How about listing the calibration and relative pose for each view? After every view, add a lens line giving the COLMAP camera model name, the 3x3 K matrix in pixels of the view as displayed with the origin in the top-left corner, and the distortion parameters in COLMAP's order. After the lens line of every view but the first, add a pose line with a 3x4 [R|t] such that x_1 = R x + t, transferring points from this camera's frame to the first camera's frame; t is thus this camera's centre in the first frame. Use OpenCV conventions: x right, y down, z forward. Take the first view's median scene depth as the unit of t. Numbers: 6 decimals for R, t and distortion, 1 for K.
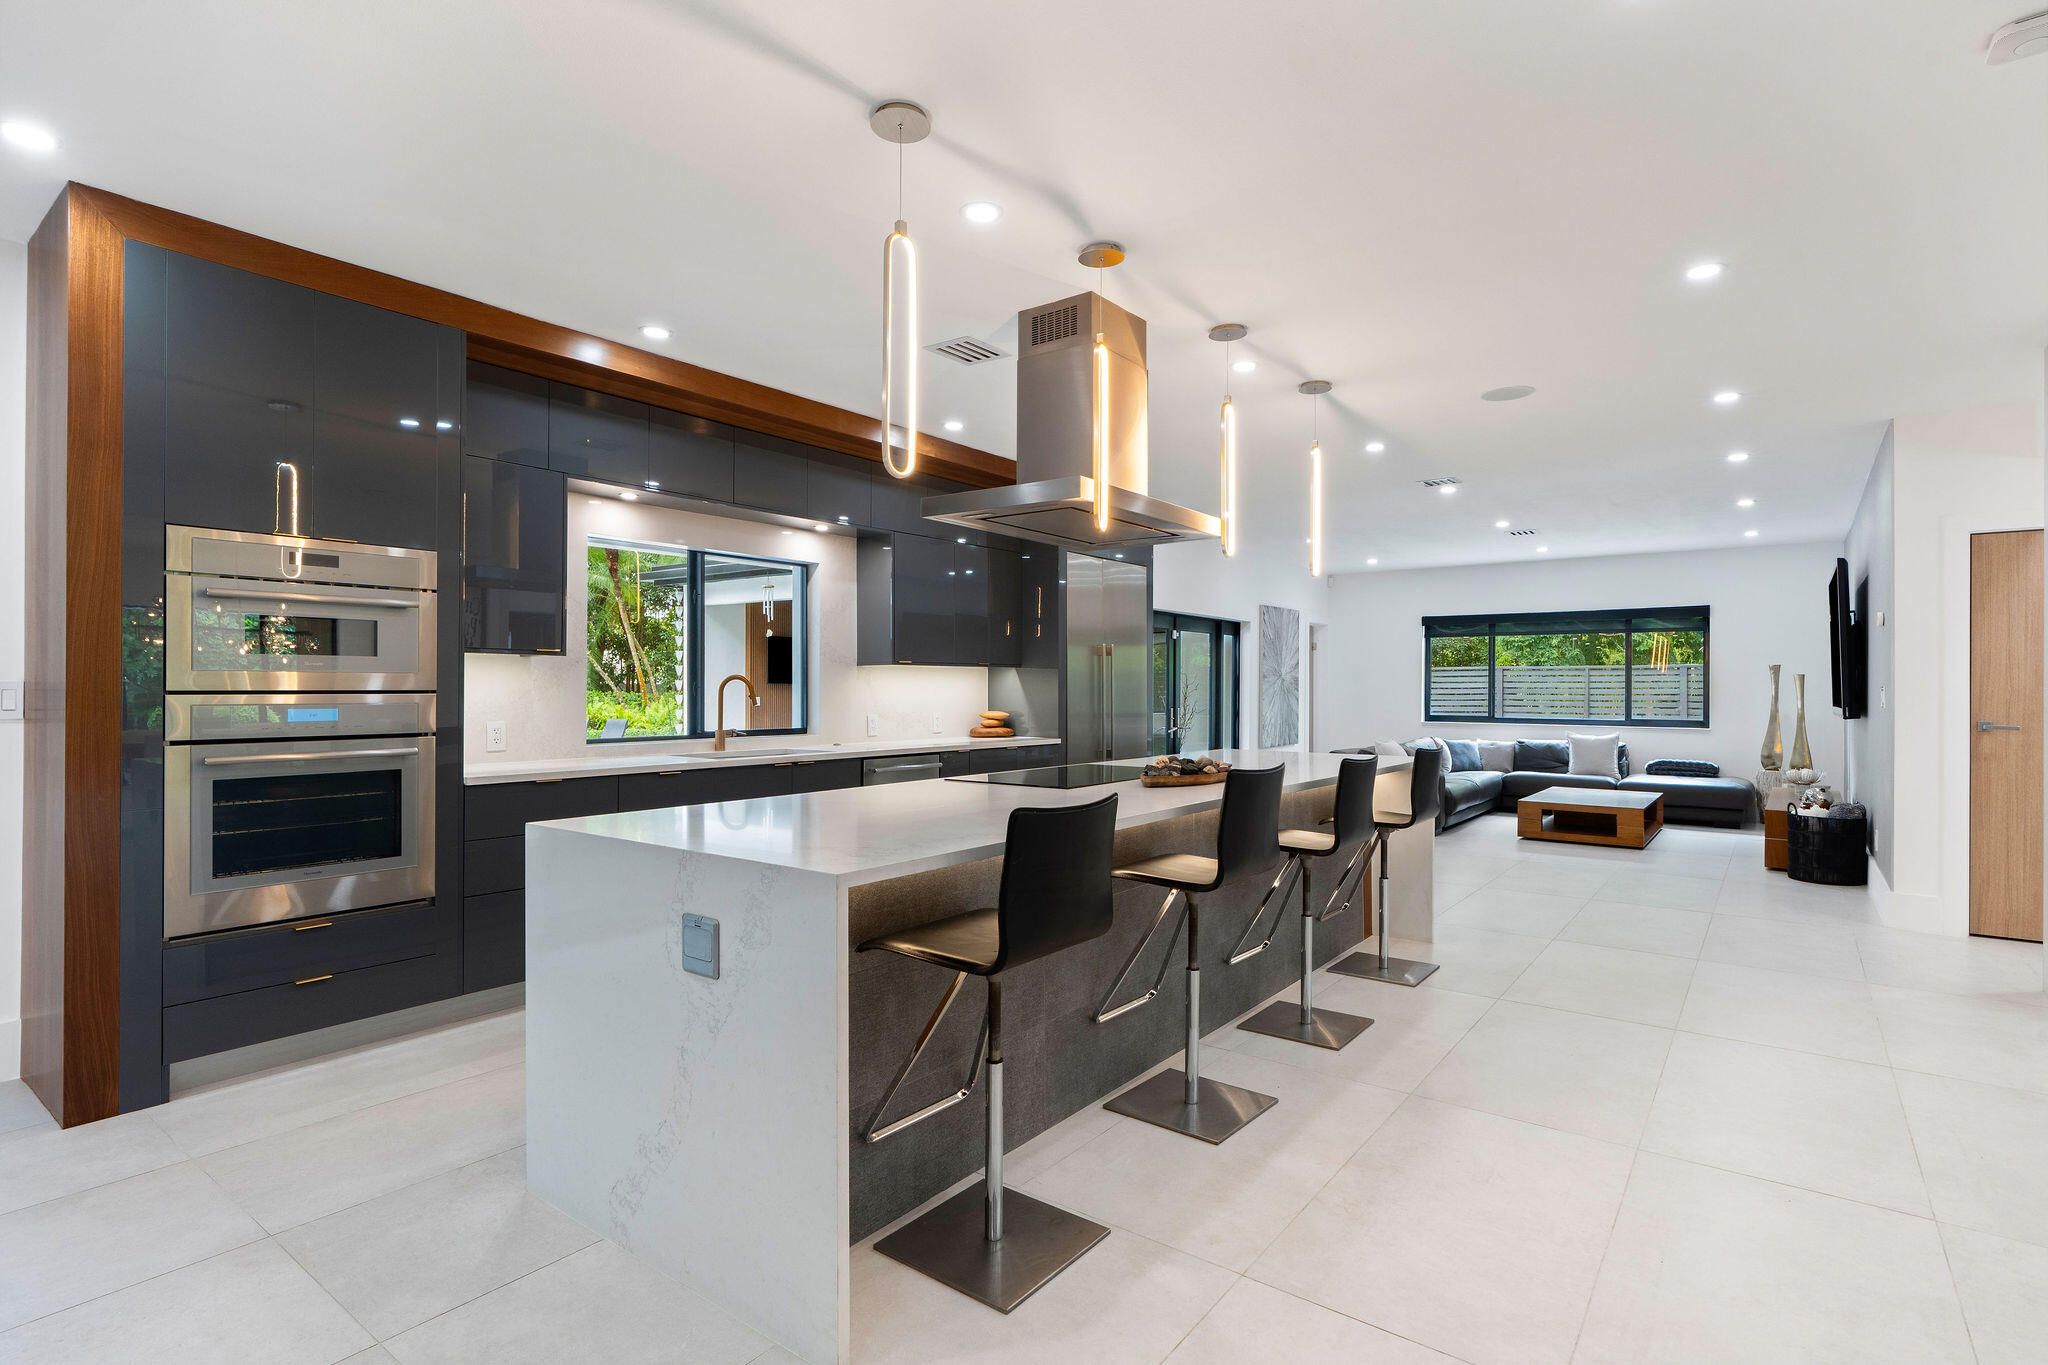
lens RADIAL K [[1019.3, 0, 1019.2], [0, 1019.3, 689.3], [0, 0, 1]] dist [0.001213, 0.001126]
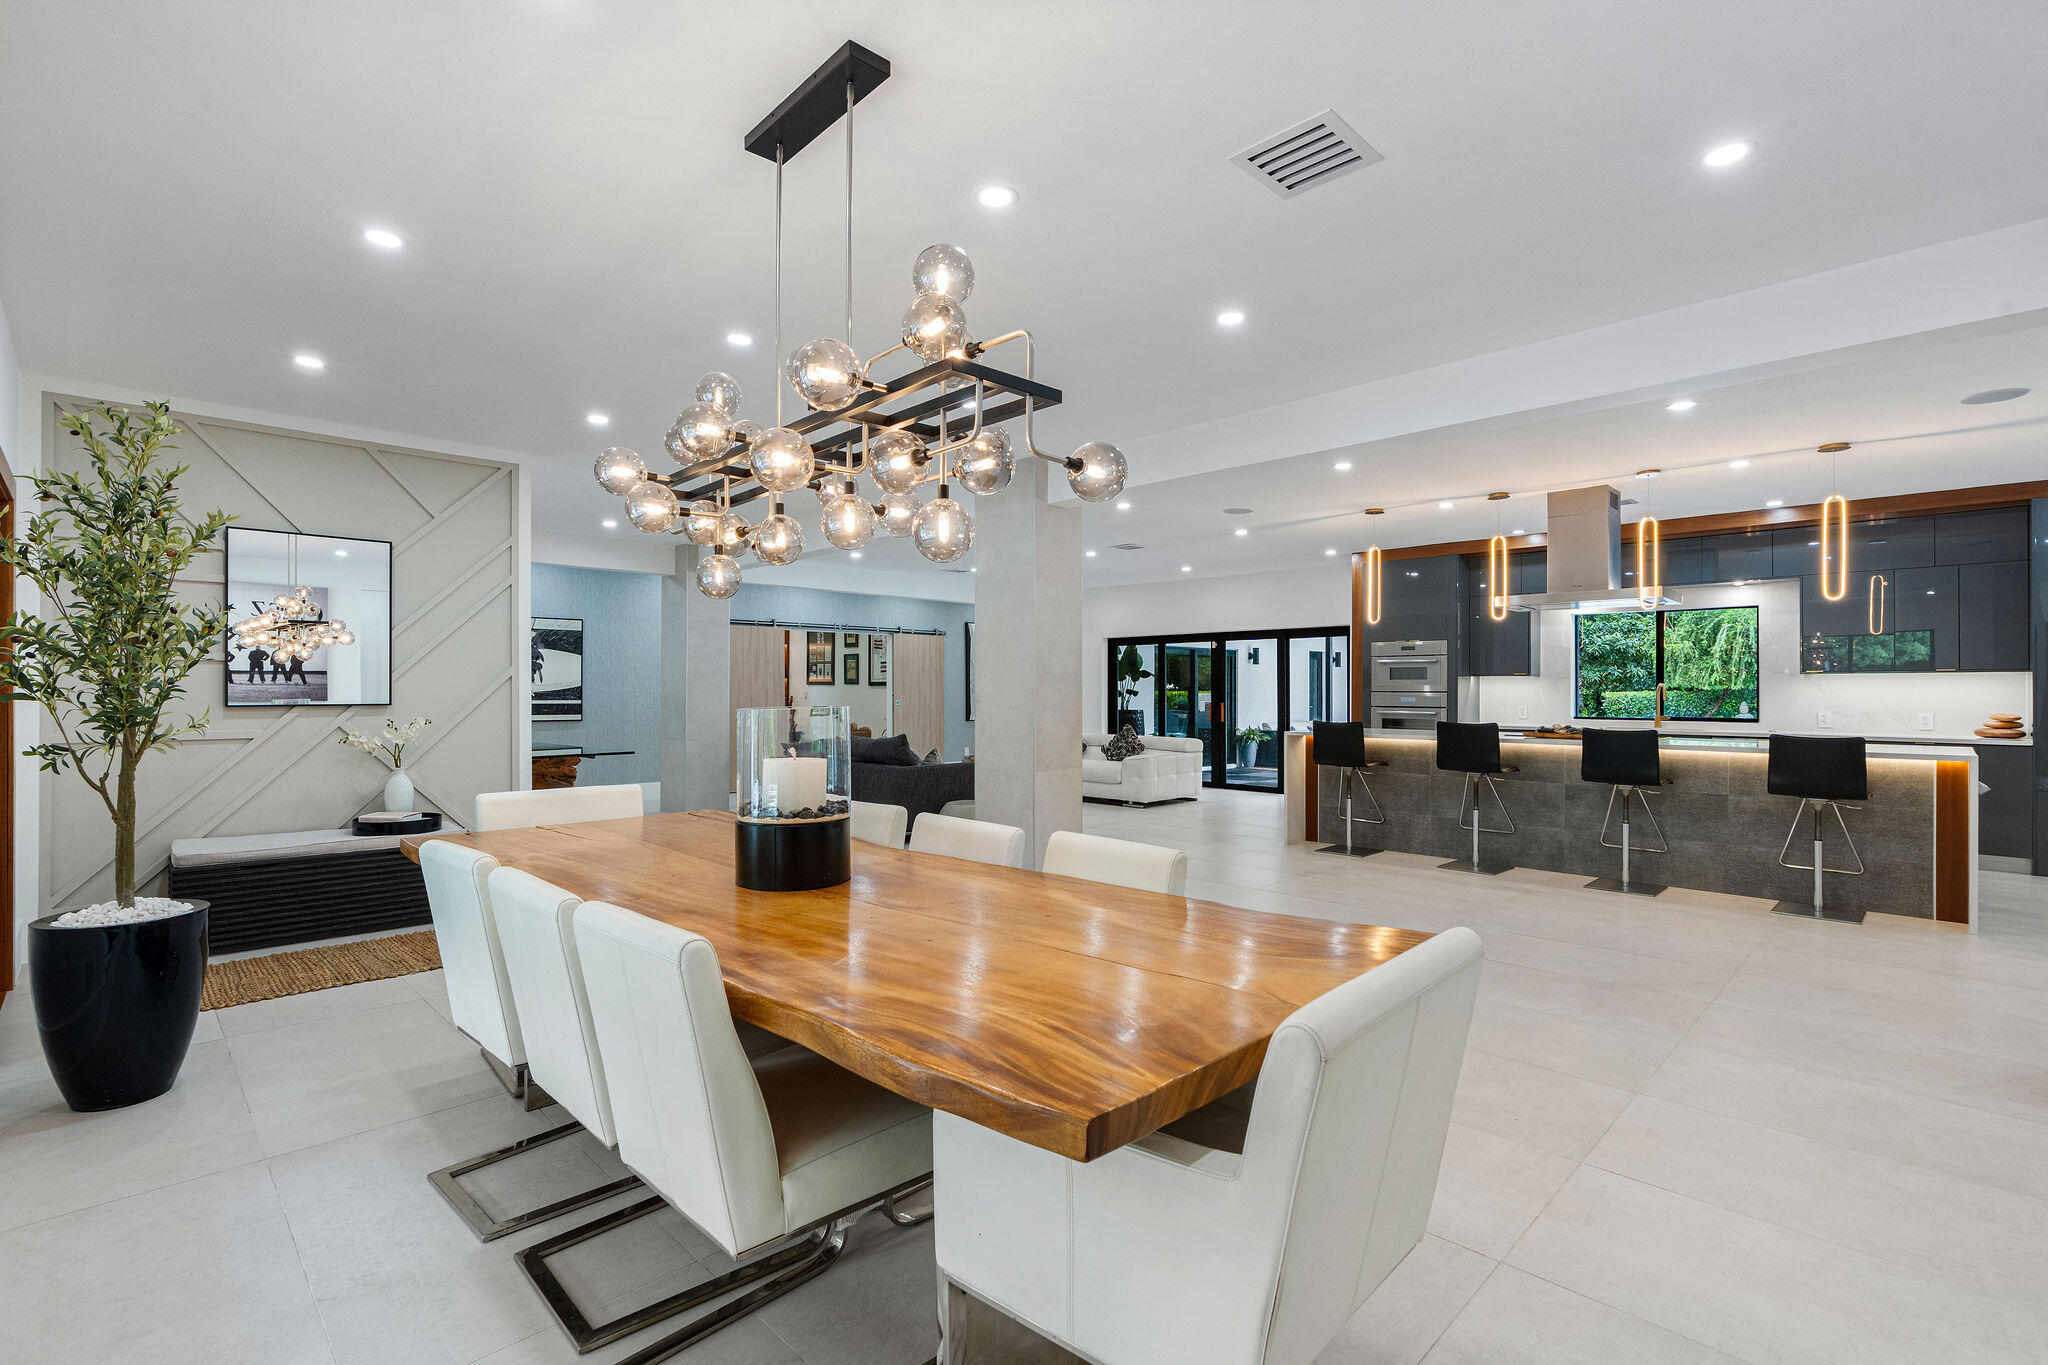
lens RADIAL K [[928.7, 0, 1032.6], [0, 928.7, 691.2], [0, 0, 1]] dist [0.001387, 0.000431]
pose [[-0.149442, -0.000091, -0.988770, 1.112148], [-0.004873, 0.999988, 0.000644, 0.002468], [0.988758, 0.004914, -0.149441, 0.153479]]
